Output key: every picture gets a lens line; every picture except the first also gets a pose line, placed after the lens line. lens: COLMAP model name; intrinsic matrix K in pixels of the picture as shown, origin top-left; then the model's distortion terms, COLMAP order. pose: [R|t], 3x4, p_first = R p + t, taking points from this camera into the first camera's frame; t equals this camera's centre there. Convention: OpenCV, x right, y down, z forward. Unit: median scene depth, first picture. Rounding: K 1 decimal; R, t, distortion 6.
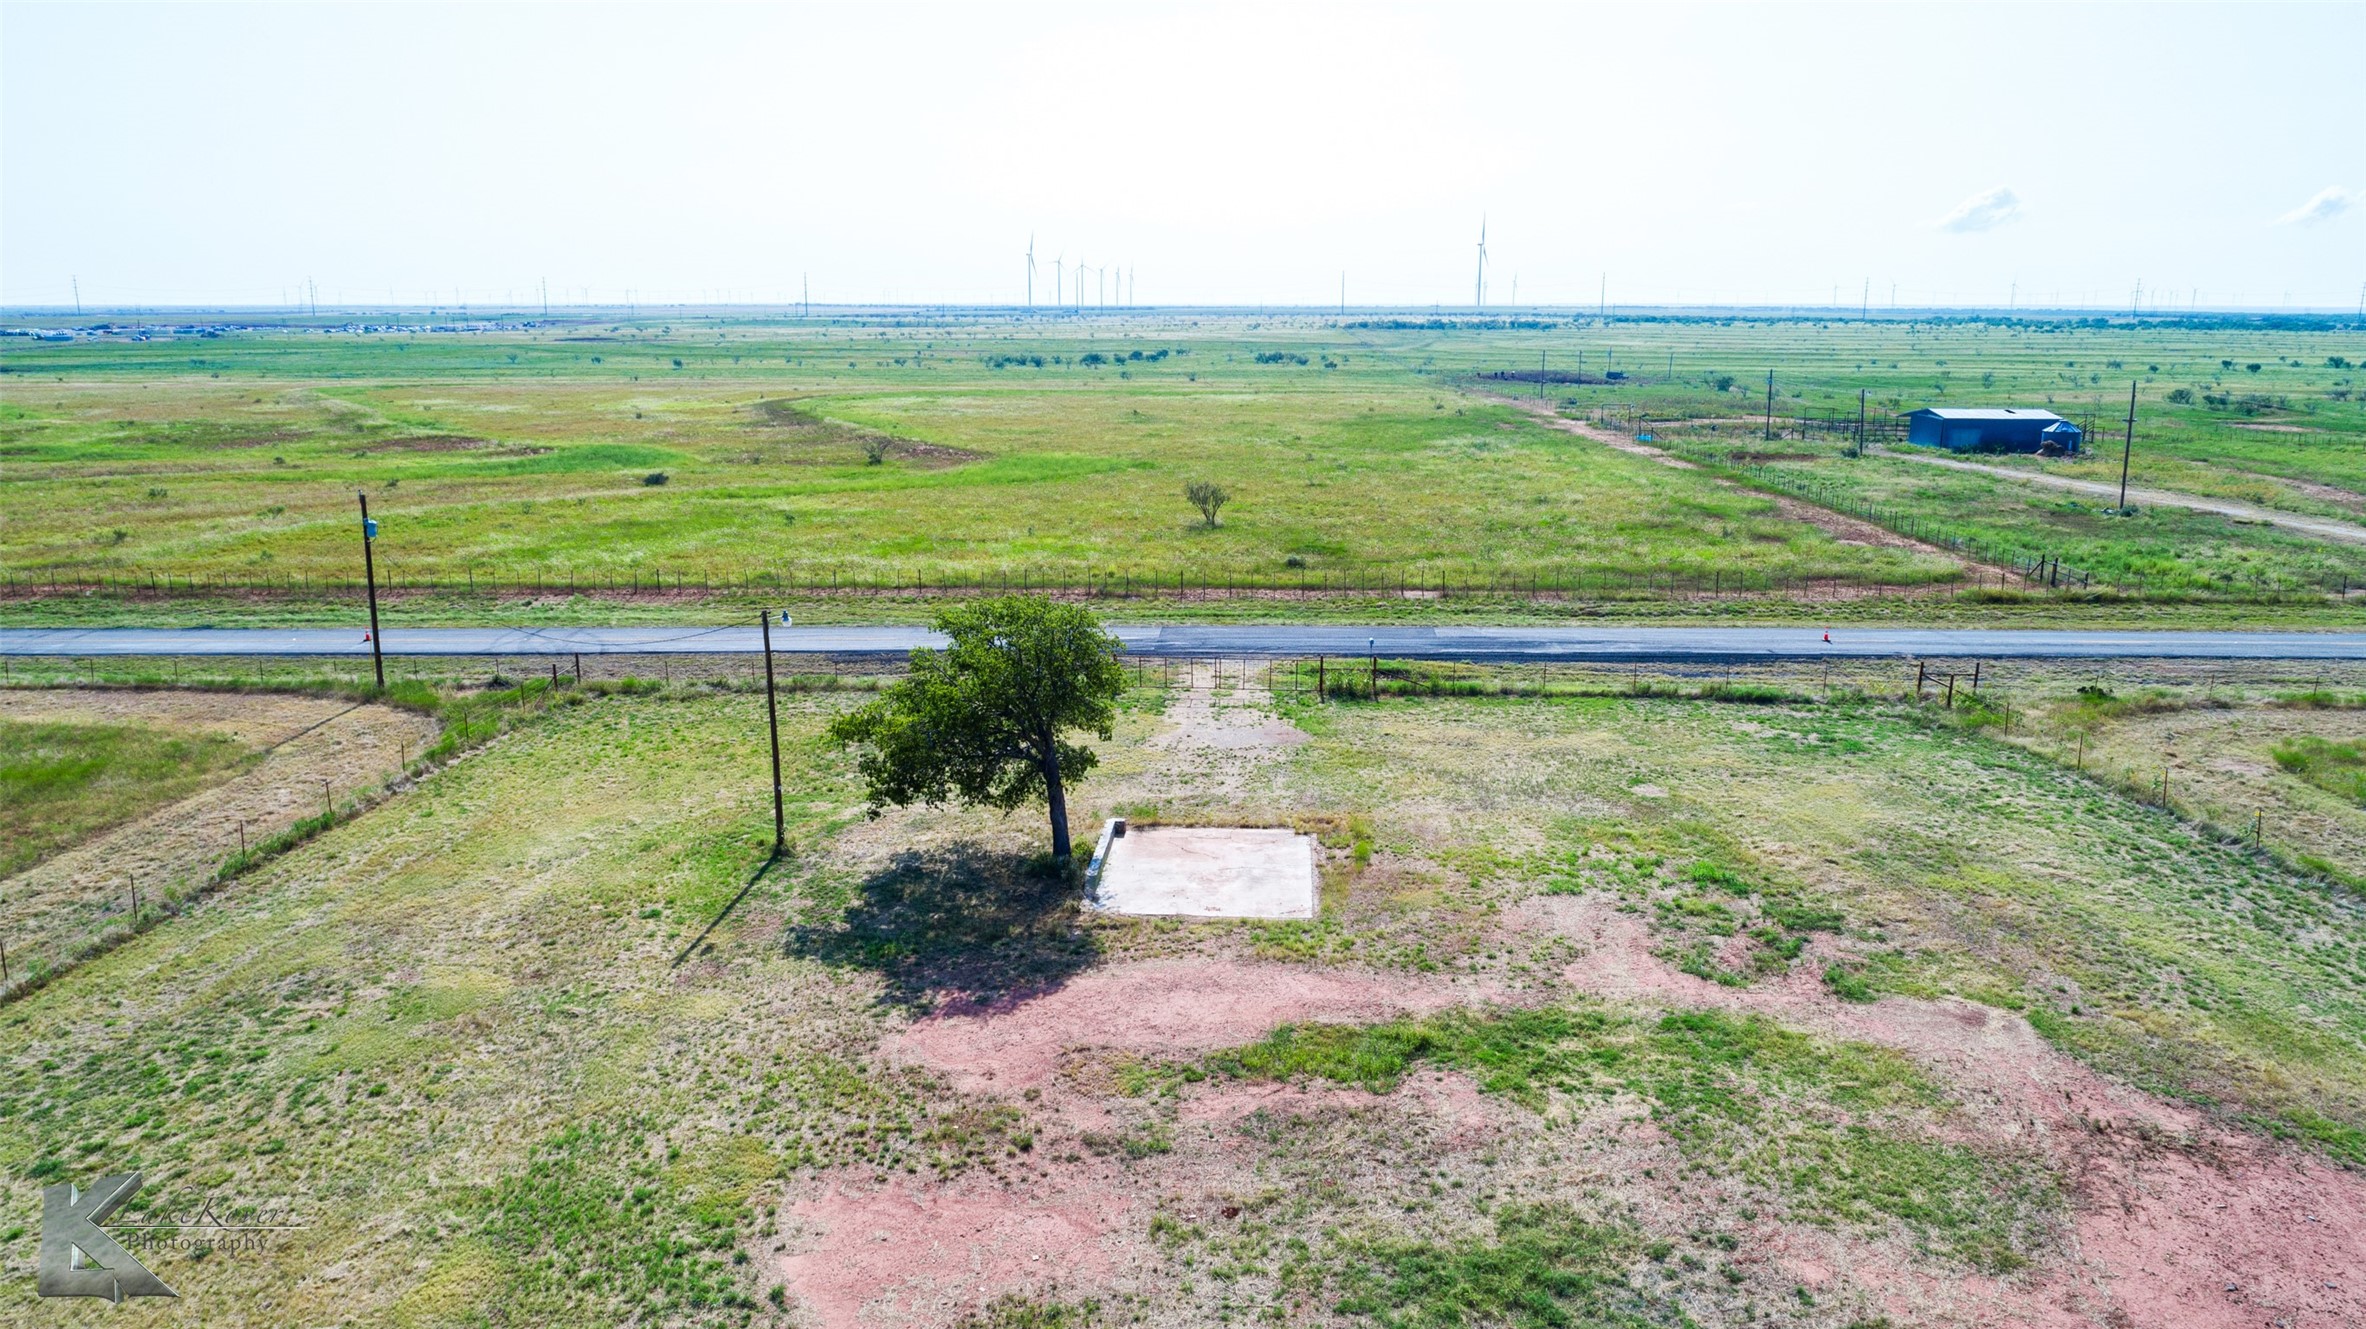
lens RADIAL K [[1593.0, 0, 1196.1], [0, 1593.0, 665.4], [0, 0, 1]] dist [-0.009472, 0.005257]
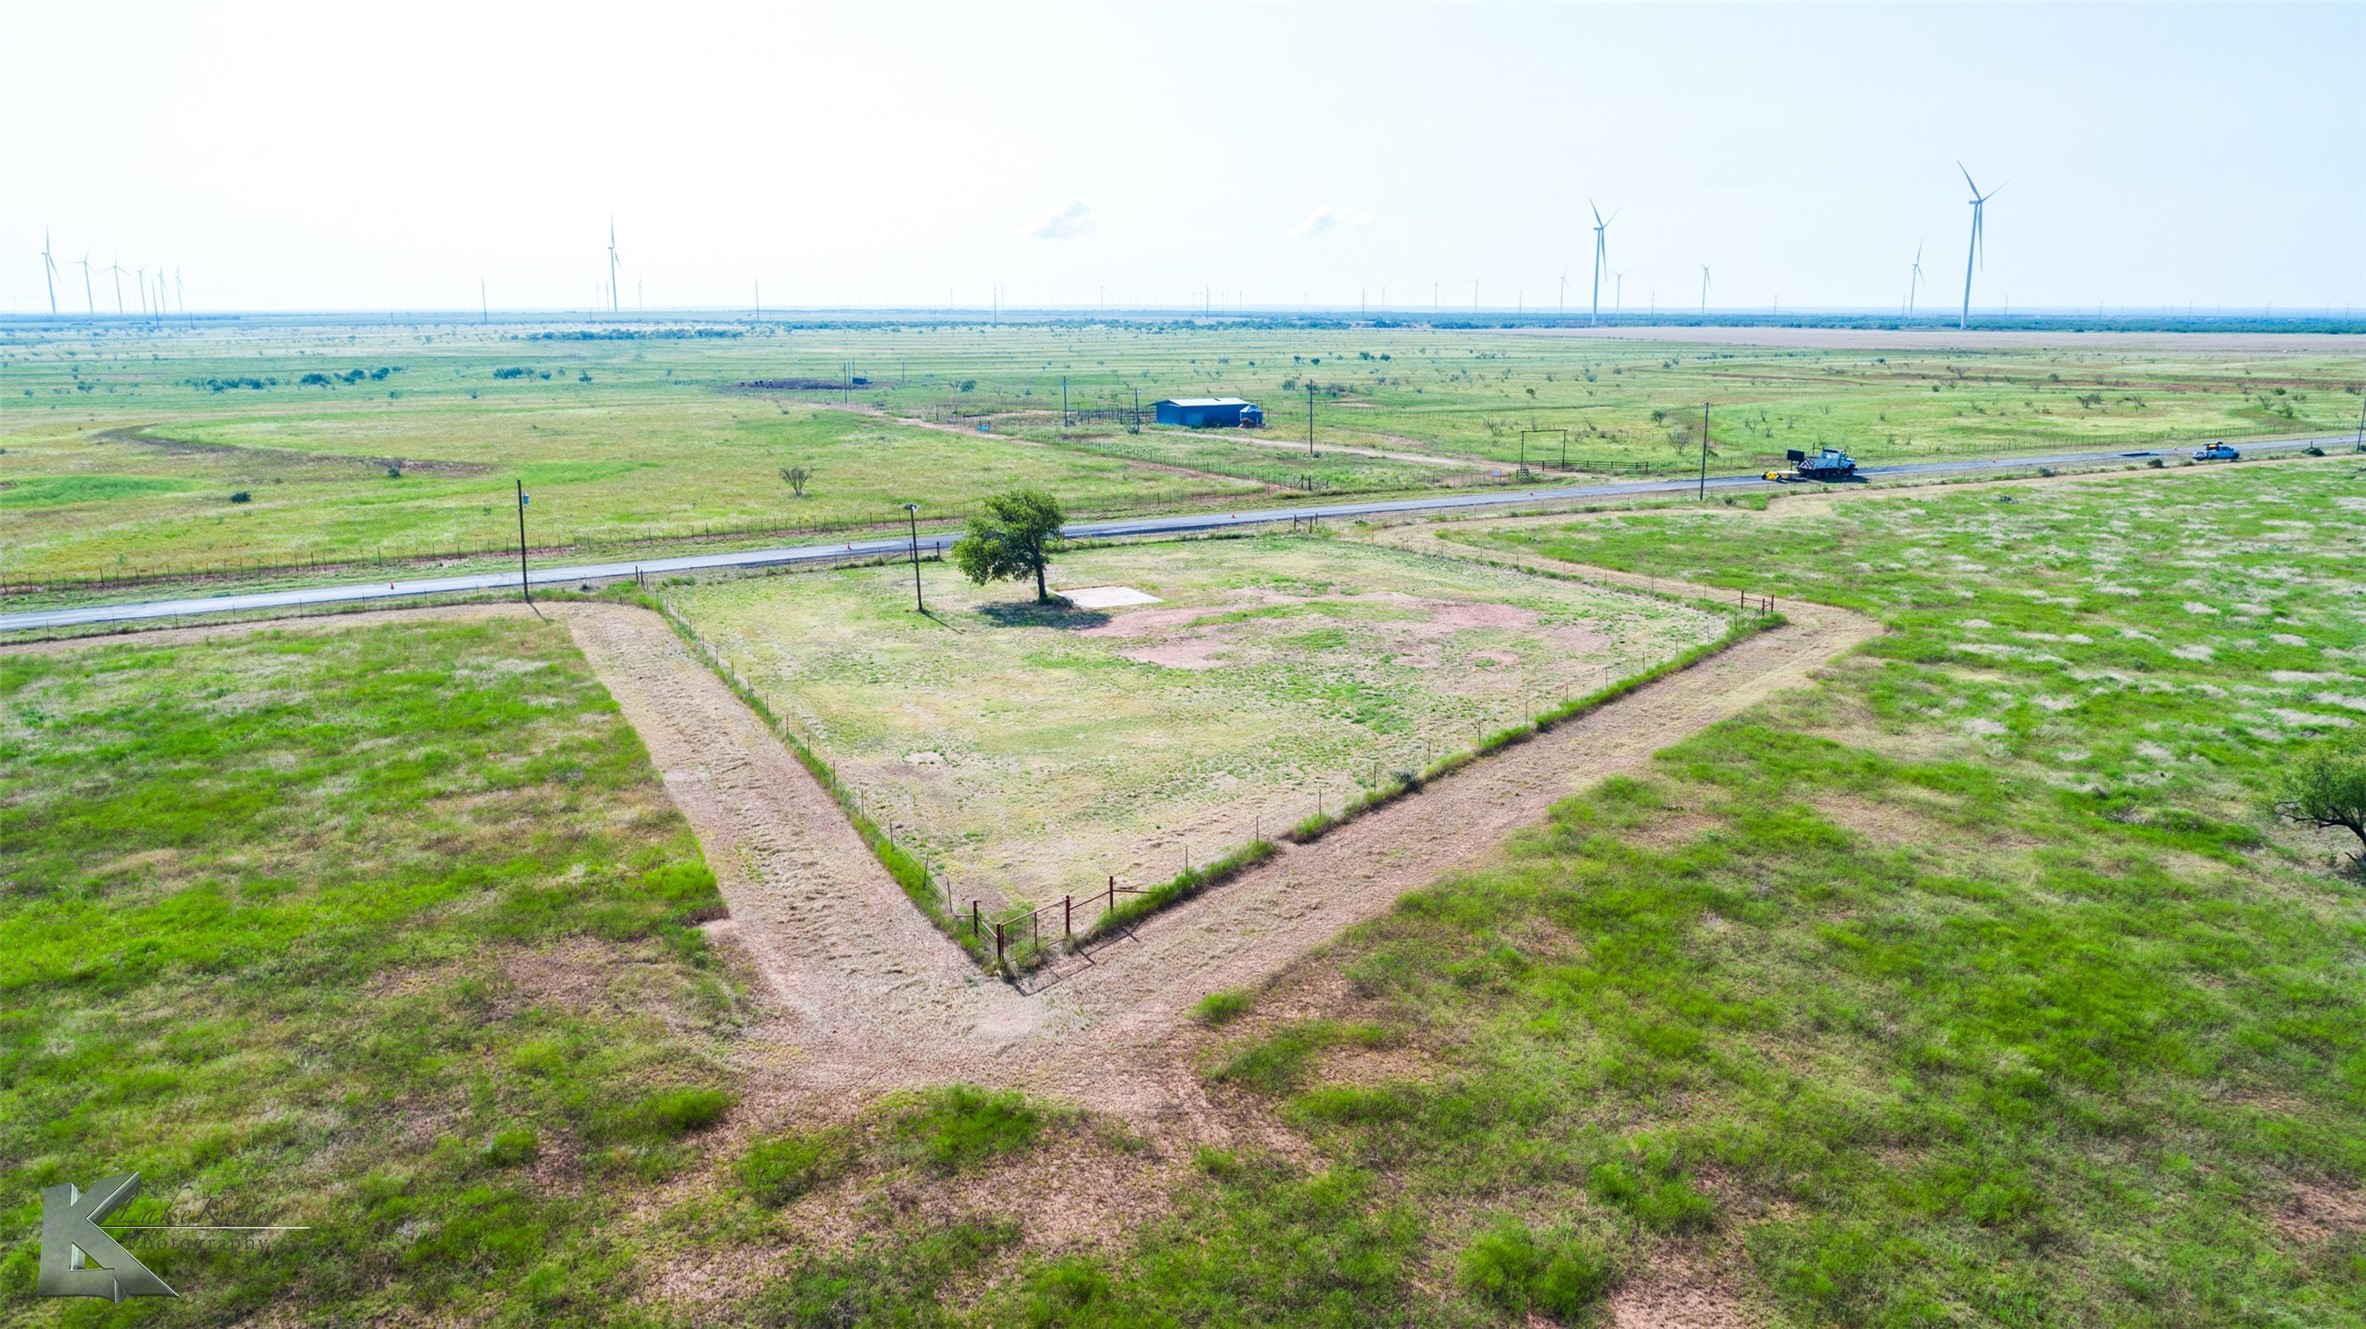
lens RADIAL K [[1593.0, 0, 1196.1], [0, 1593.0, 665.4], [0, 0, 1]] dist [-0.009472, 0.005257]
pose [[0.867045, -0.114362, 0.484926, -0.176136], [0.115177, 0.992944, 0.028234, 0.029804], [-0.484734, 0.031372, 0.874099, -0.198745]]
